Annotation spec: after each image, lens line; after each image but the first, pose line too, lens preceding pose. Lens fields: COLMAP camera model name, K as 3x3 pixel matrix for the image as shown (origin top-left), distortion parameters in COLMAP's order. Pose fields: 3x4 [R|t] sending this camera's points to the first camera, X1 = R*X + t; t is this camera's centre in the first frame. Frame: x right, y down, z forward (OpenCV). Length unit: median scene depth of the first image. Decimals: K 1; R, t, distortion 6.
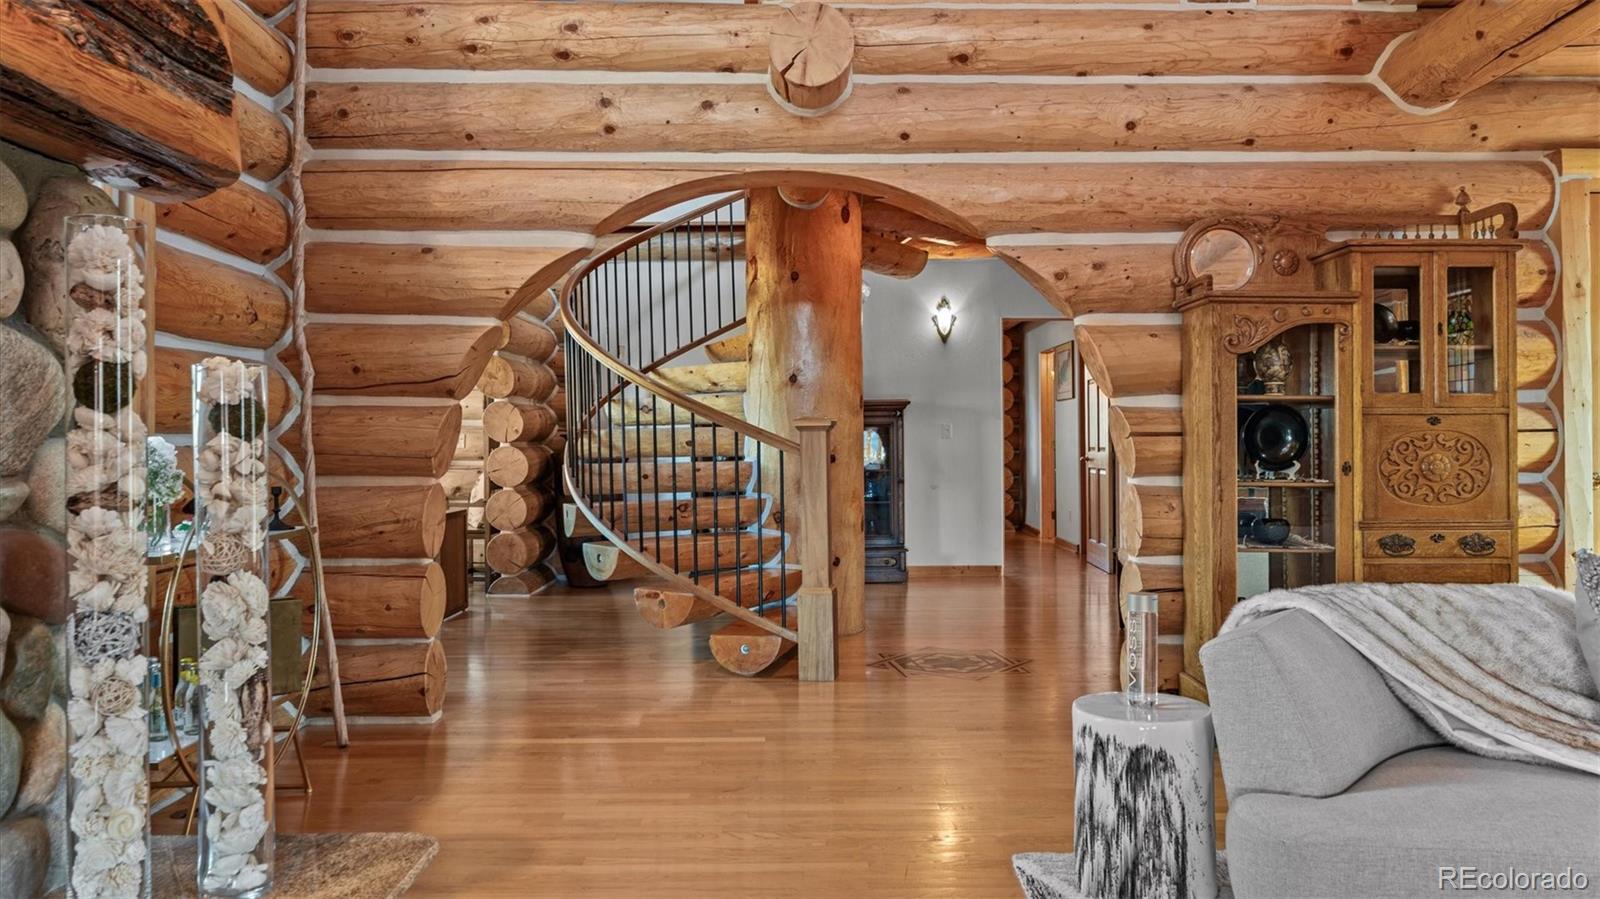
lens RADIAL K [[1109.3, 0, 808.1], [0, 1109.3, 433.5], [0, 0, 1]] dist [-0.002266, 0.003143]
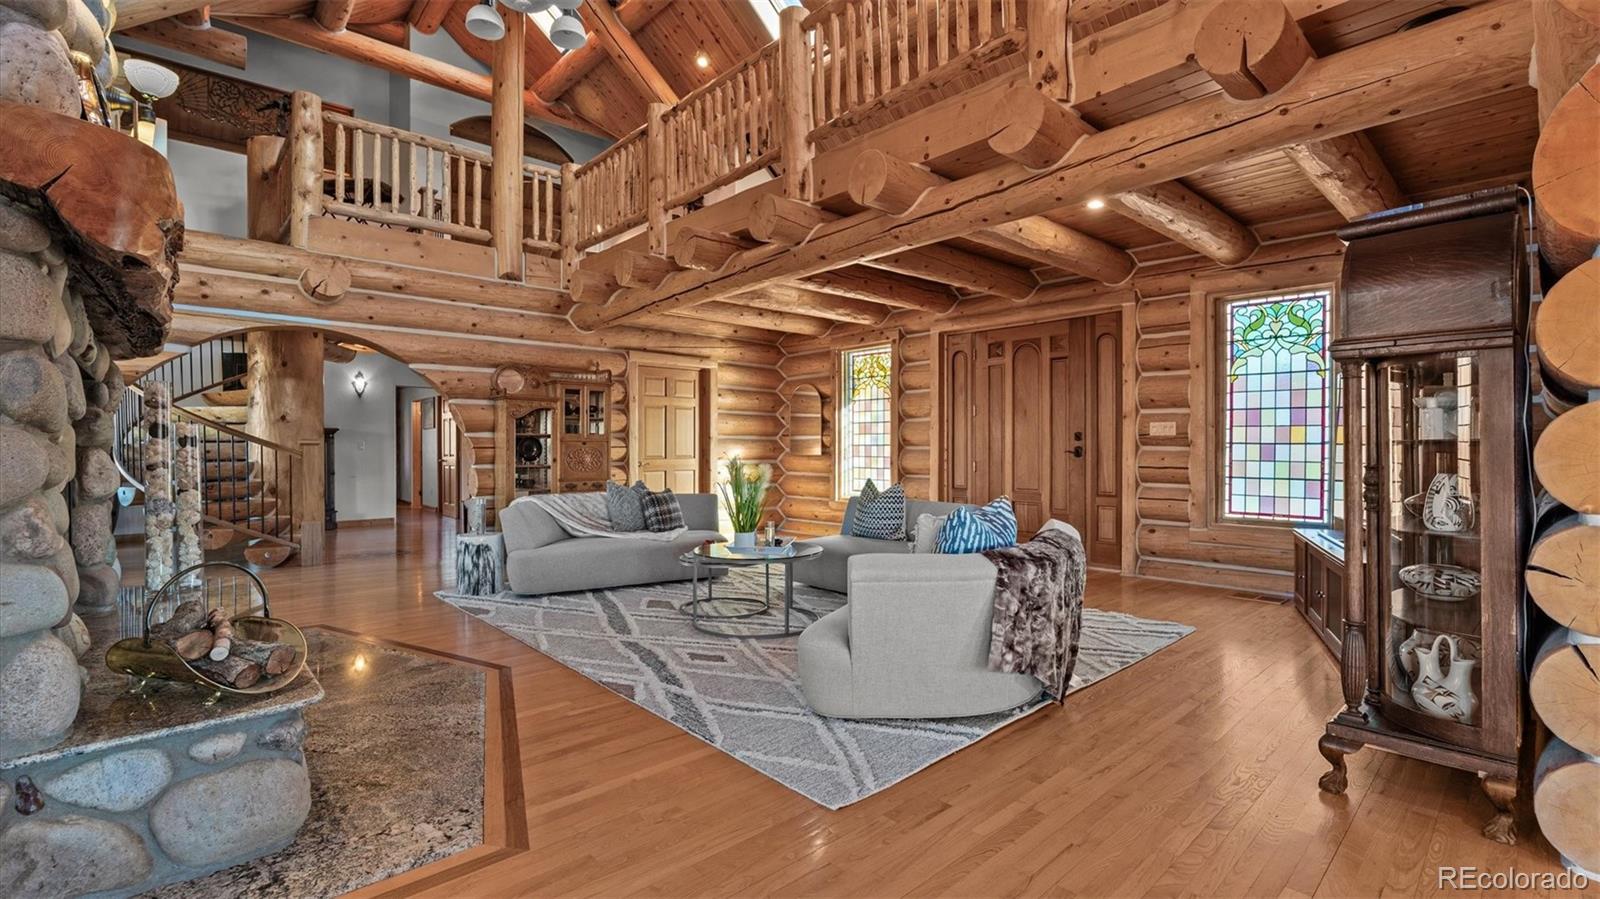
lens RADIAL K [[703.0, 0, 805.4], [0, 703.0, 442.7], [0, 0, 1]] dist [-0.012173, 0.000162]
pose [[0.736923, 0.008692, 0.675921, -0.227557], [-0.003729, 0.999954, -0.008793, 0.000629], [-0.675967, 0.003959, 0.736922, -0.677516]]
